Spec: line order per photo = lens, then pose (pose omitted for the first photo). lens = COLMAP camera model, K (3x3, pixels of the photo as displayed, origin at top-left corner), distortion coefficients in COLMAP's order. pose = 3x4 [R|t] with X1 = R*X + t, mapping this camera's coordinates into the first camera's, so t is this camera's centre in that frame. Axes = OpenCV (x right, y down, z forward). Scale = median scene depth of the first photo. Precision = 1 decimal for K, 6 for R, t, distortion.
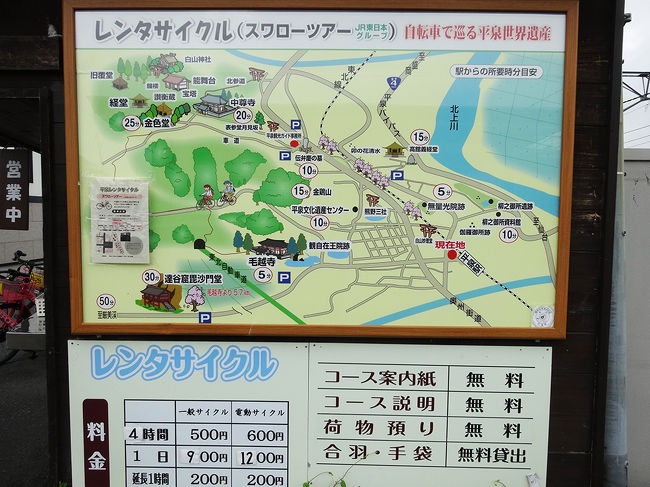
lens RADIAL K [[477.3, 0, 325.0], [0, 477.3, 243.5], [0, 0, 1]] dist [-0.000224, -0.000301]
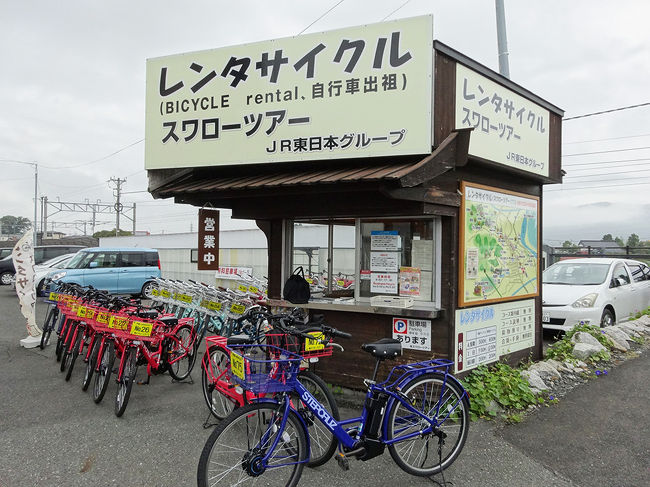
lens RADIAL K [[477.3, 0, 325.0], [0, 477.3, 243.5], [0, 0, 1]] dist [-0.000224, -0.000301]
pose [[0.714783, 0.008883, 0.699290, -2.794288], [0.036301, 0.998100, -0.049784, -0.051669], [-0.698403, 0.060970, 0.713103, -0.343792]]
